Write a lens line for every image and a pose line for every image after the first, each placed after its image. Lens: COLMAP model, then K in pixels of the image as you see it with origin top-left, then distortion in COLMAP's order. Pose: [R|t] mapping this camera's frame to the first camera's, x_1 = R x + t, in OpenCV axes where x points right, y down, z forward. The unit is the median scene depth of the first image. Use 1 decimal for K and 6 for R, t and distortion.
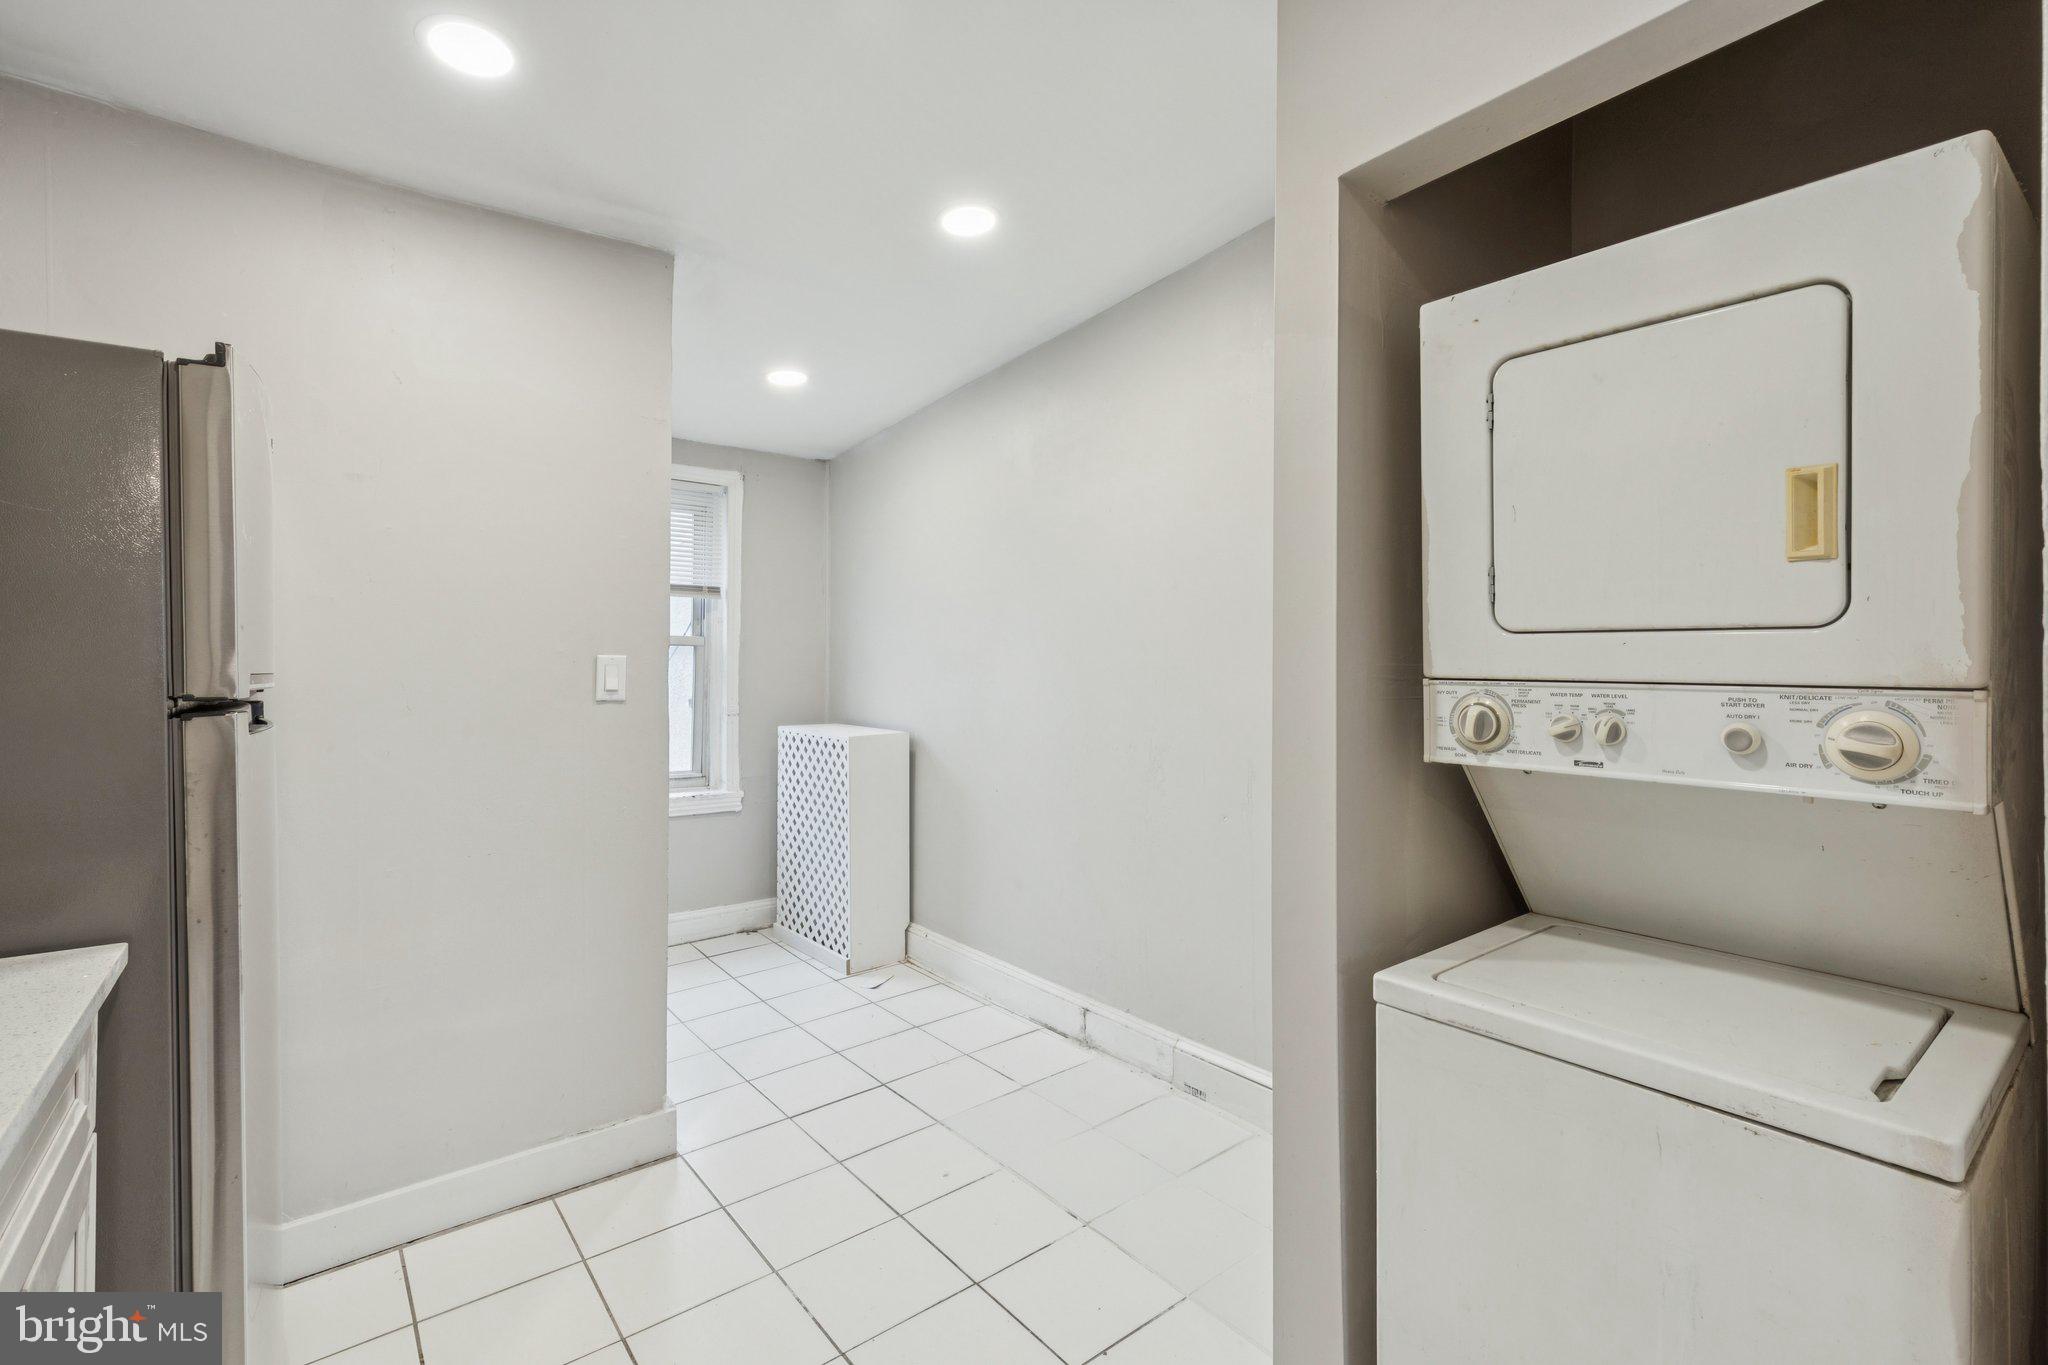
lens RADIAL K [[934.4, 0, 1032.7], [0, 934.4, 663.1], [0, 0, 1]] dist [0.012486, -0.000207]
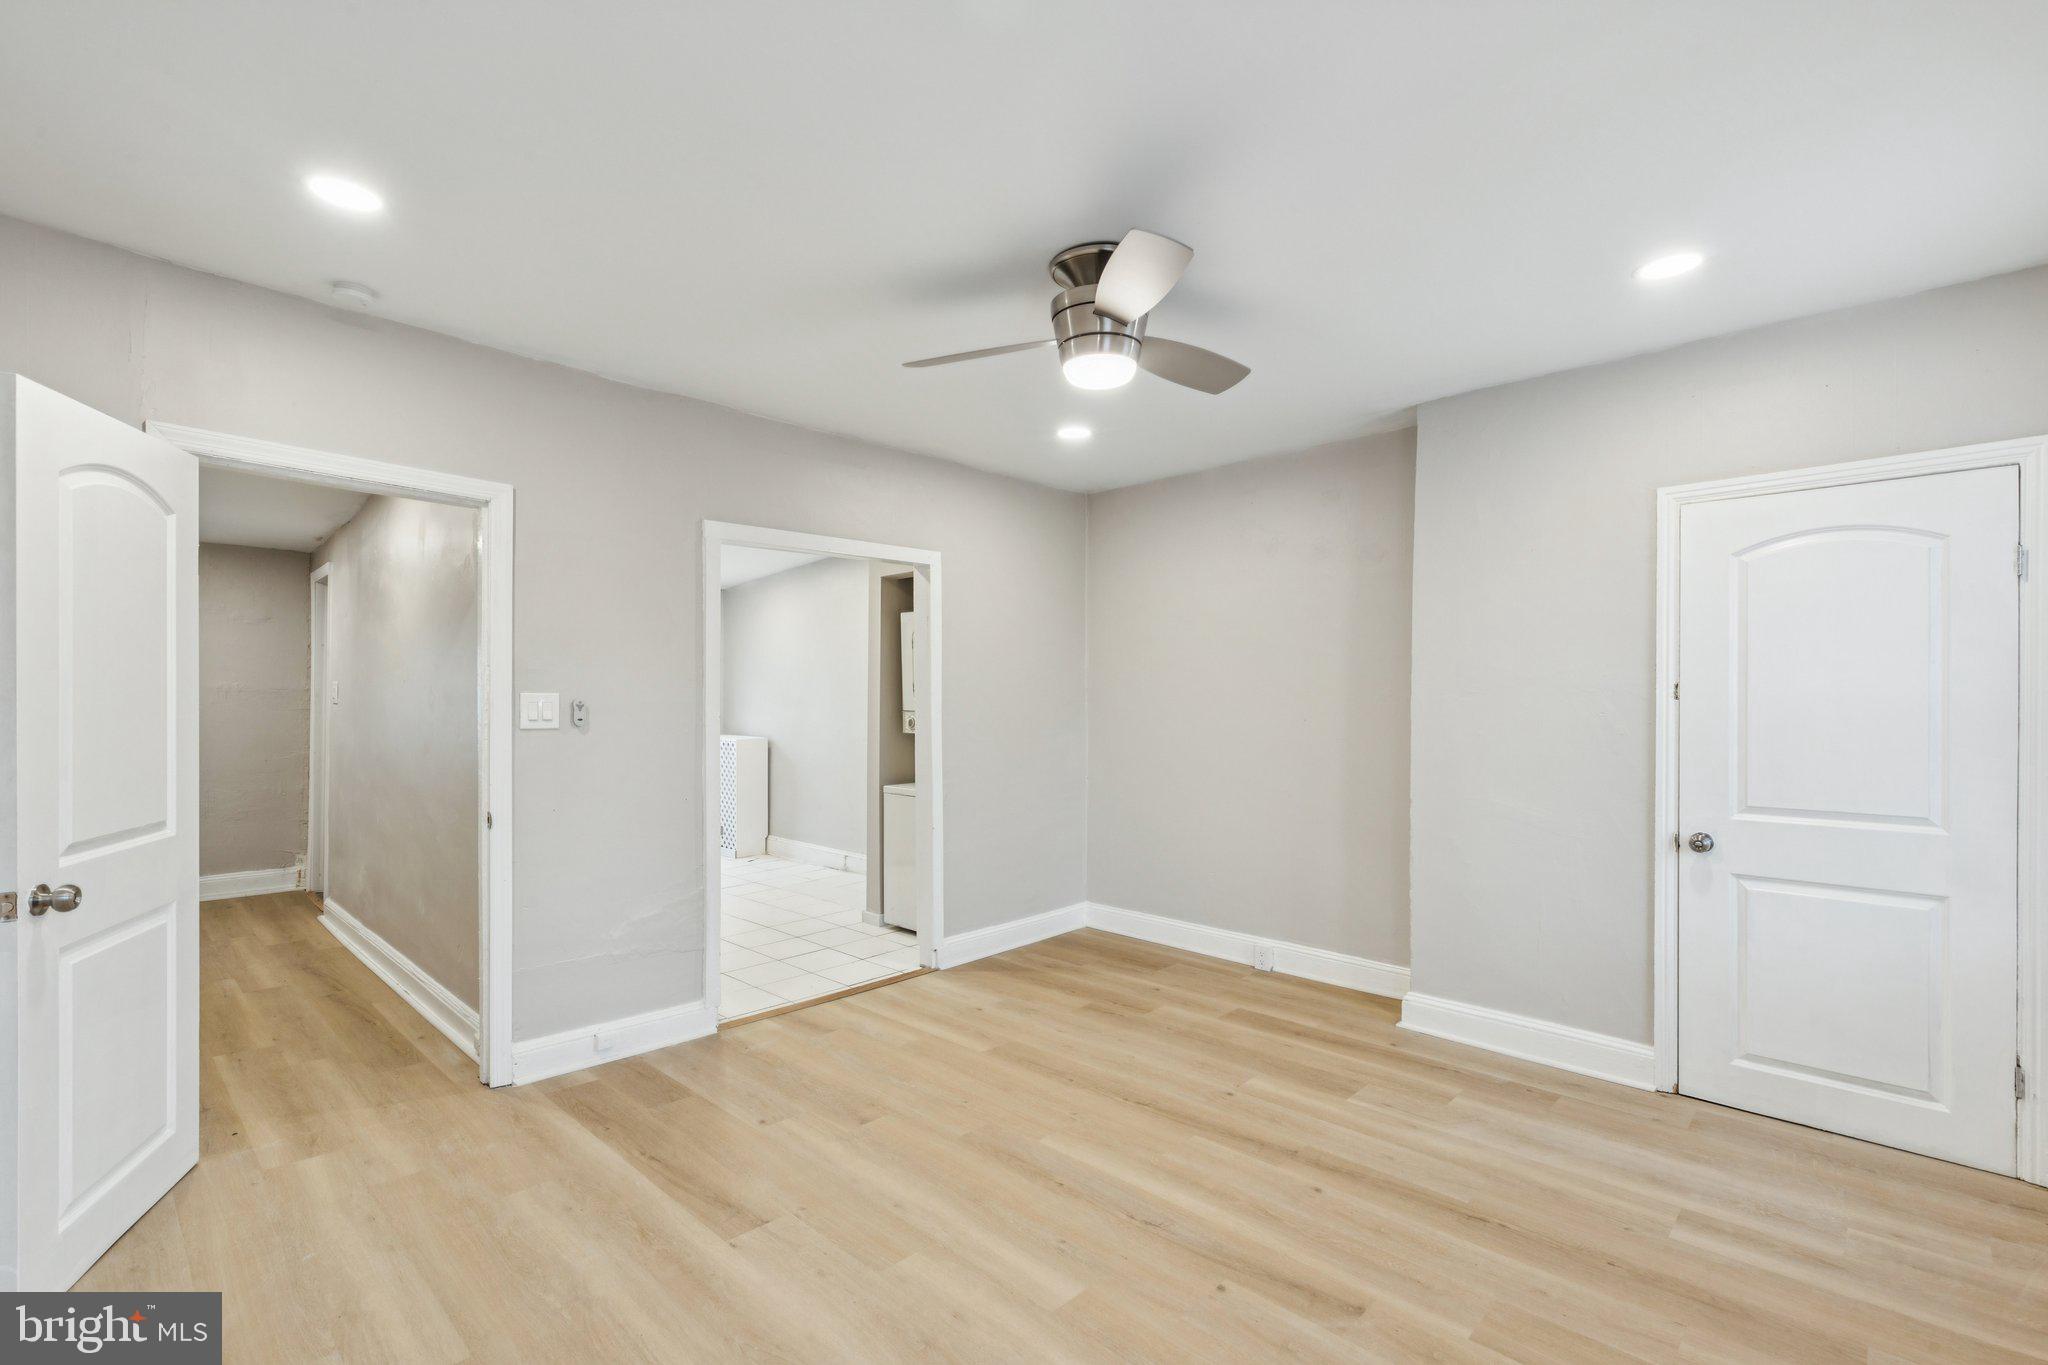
lens RADIAL K [[904.1, 0, 1026.6], [0, 904.1, 695.7], [0, 0, 1]] dist [0.001962, -0.000039]
pose [[0.990938, 0.000834, 0.134318, 0.165107], [-0.000824, 1.000000, -0.000125, -0.016937], [-0.134318, 0.000013, 0.990938, -1.040817]]
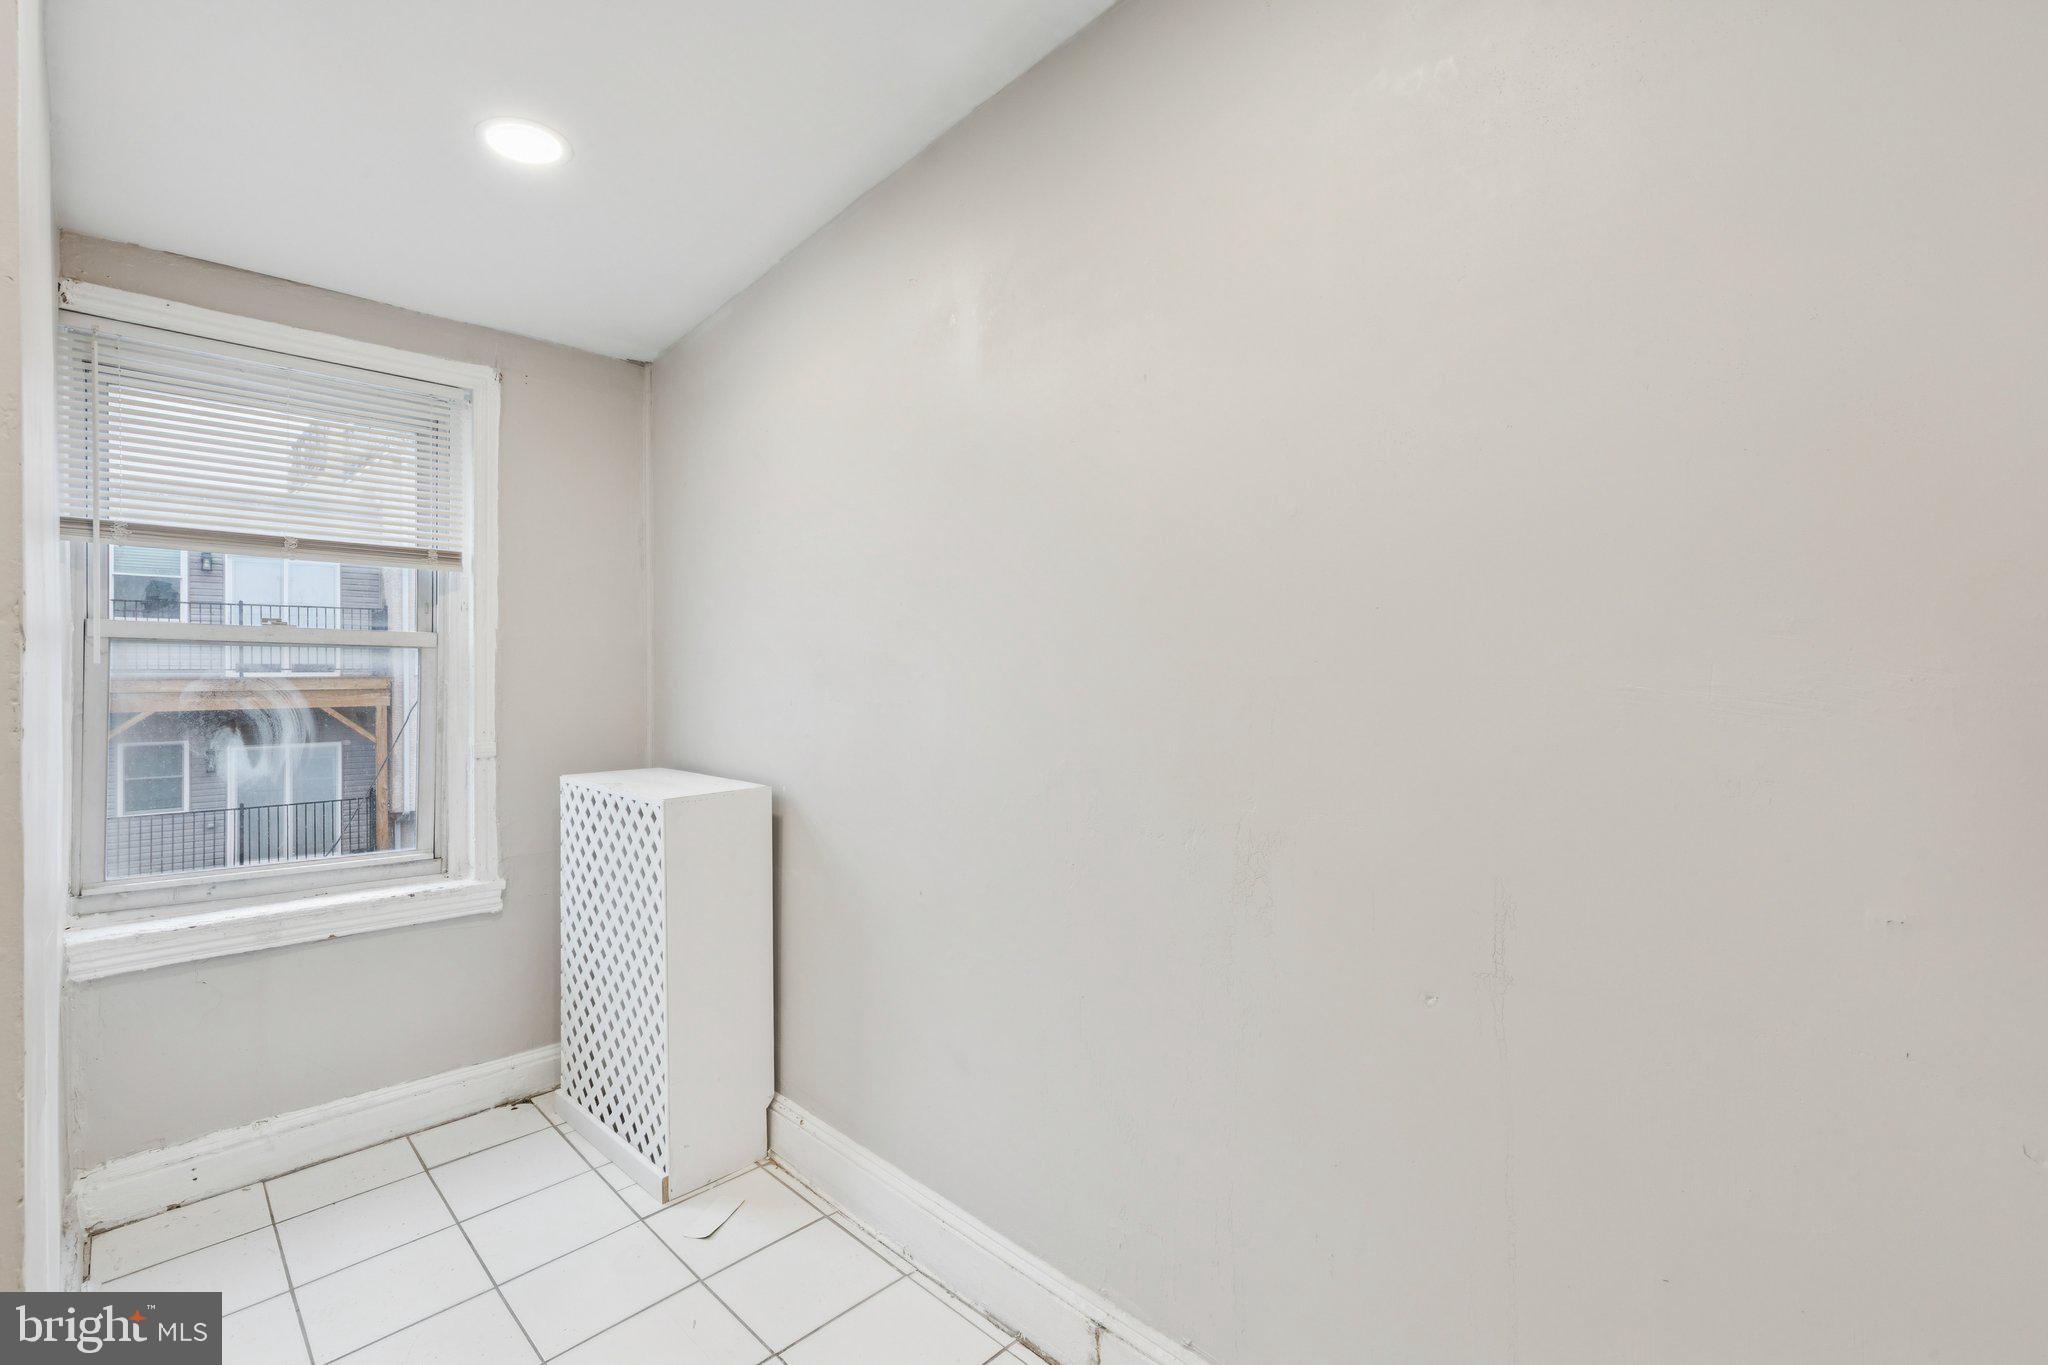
lens RADIAL K [[929.6, 0, 1023.6], [0, 929.6, 677.1], [0, 0, 1]] dist [0.006047, 0.000097]
pose [[0.994799, -0.005667, 0.101702, -0.031536], [0.005352, 0.999980, 0.003367, 0.001365], [-0.101719, -0.002805, 0.994809, 0.405377]]
